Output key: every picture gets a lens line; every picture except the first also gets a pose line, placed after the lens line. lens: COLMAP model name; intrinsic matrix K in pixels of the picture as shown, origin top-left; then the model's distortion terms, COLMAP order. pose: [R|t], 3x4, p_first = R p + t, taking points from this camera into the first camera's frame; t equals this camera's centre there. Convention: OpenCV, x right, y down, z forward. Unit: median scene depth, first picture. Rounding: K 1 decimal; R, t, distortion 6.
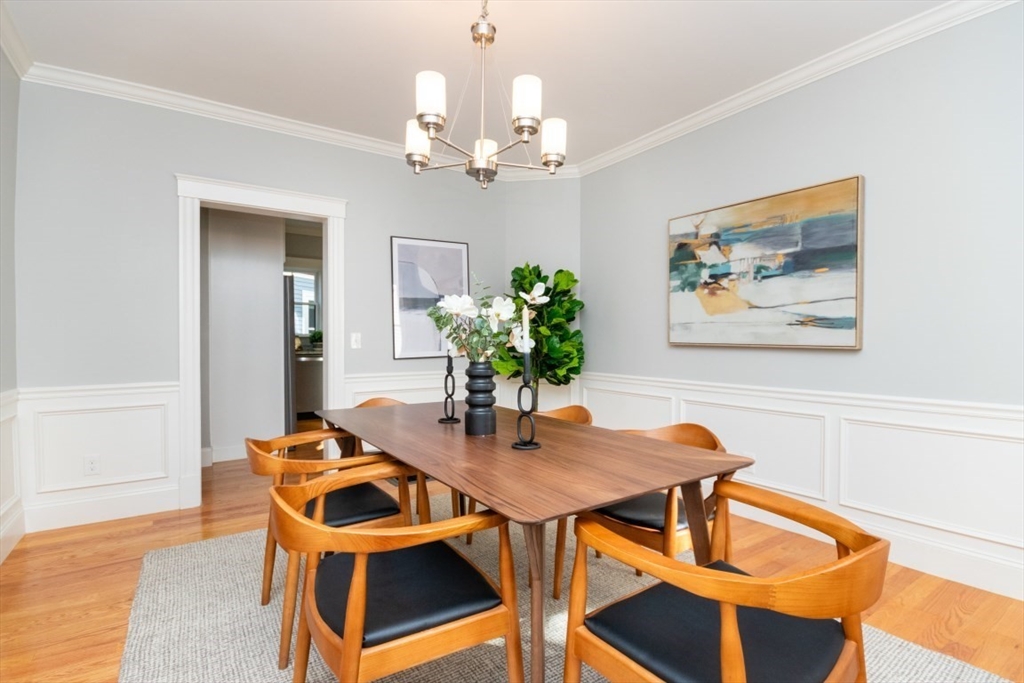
lens RADIAL K [[482.4, 0, 516.3], [0, 482.4, 349.2], [0, 0, 1]] dist [-0.011359, -0.000777]
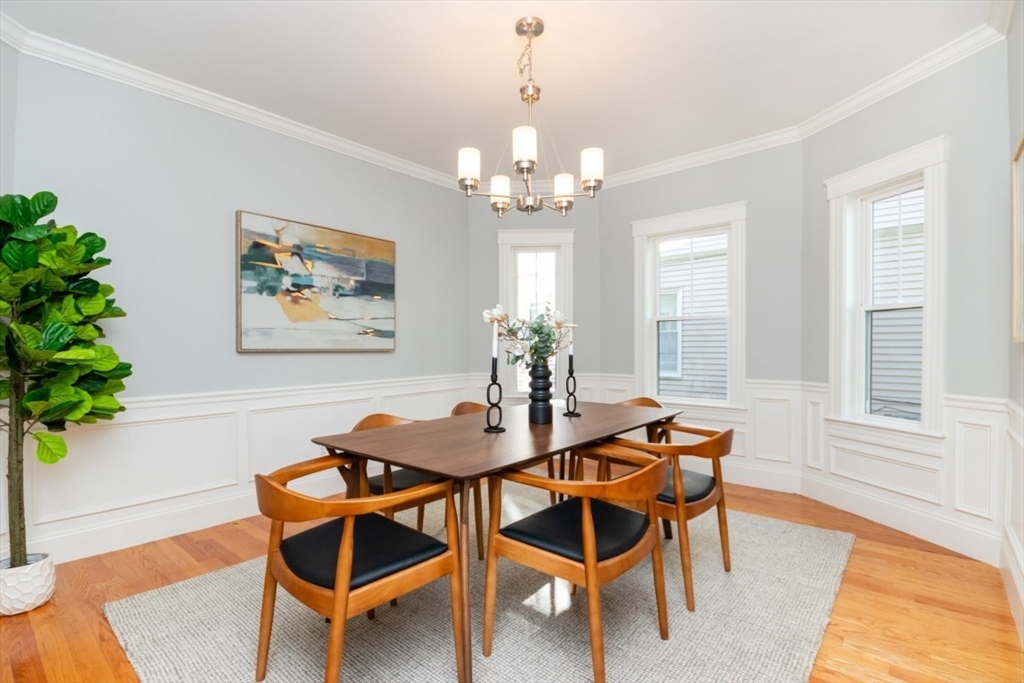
lens RADIAL K [[482.4, 0, 516.3], [0, 482.4, 349.2], [0, 0, 1]] dist [-0.011359, -0.000777]
pose [[-0.264302, -0.013295, 0.964348, -0.757086], [0.017403, 0.999676, 0.018552, -0.023405], [-0.964283, 0.021686, -0.263986, 0.839526]]
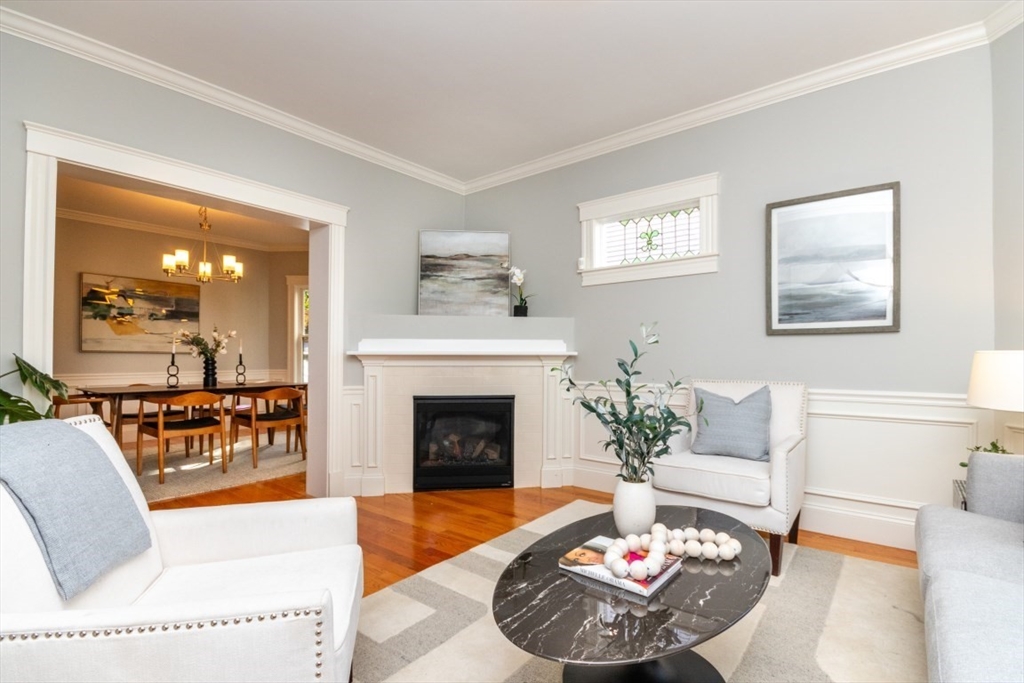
lens RADIAL K [[482.4, 0, 516.3], [0, 482.4, 349.2], [0, 0, 1]] dist [-0.011359, -0.000777]
pose [[-0.307929, 0.010688, 0.951349, -1.789297], [0.009915, 0.999919, -0.008025, 0.009951], [-0.951358, 0.006962, -0.308010, 0.151694]]
